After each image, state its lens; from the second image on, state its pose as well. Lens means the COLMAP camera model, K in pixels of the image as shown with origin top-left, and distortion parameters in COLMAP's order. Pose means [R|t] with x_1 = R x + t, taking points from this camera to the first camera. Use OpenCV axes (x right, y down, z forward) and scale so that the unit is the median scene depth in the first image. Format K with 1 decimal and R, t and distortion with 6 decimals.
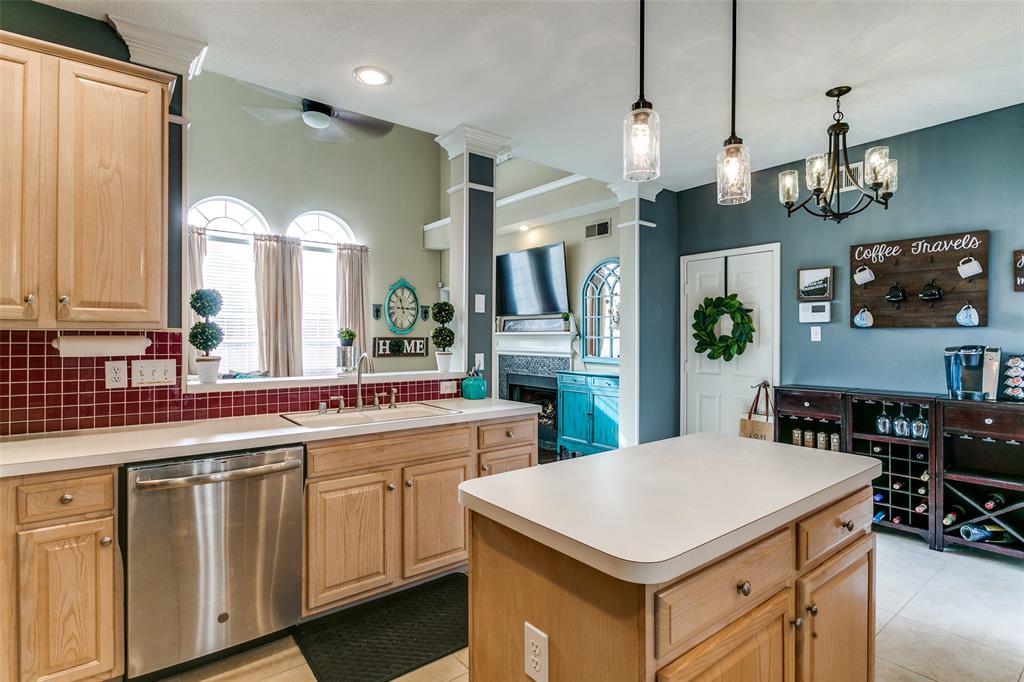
lens RADIAL K [[493.8, 0, 509.5], [0, 493.8, 337.9], [0, 0, 1]] dist [0.002362, 0.000592]
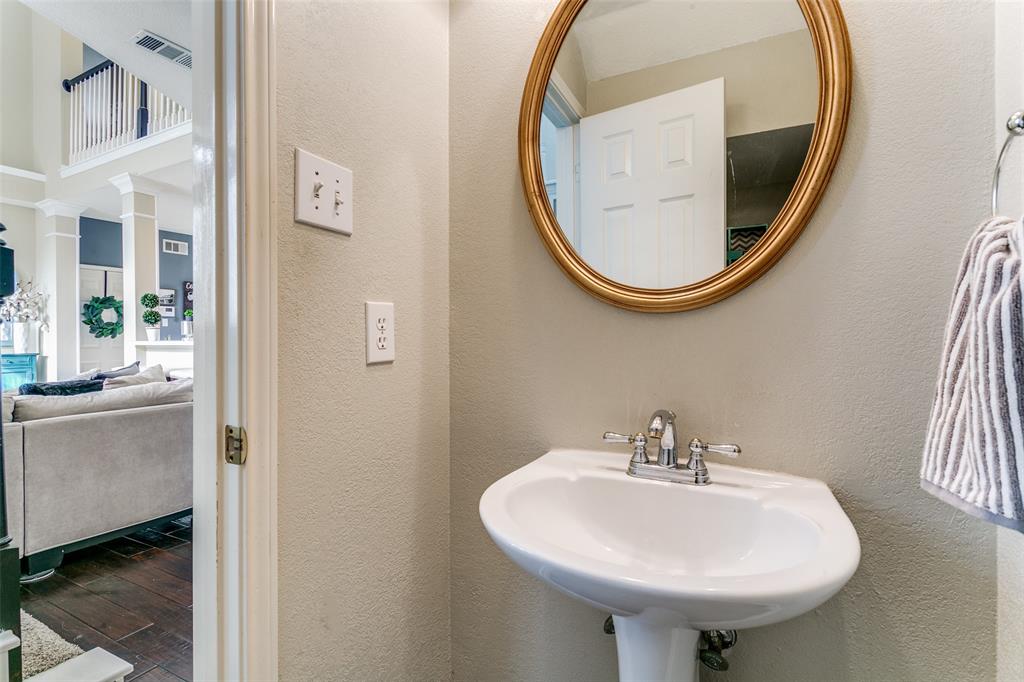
lens RADIAL K [[493.8, 0, 509.5], [0, 493.8, 337.9], [0, 0, 1]] dist [0.002362, 0.000592]
pose [[-0.398674, 0.000219, 0.917093, -0.887790], [0.007470, 0.999968, 0.003008, 0.029744], [-0.917062, 0.008049, -0.398663, 0.272212]]
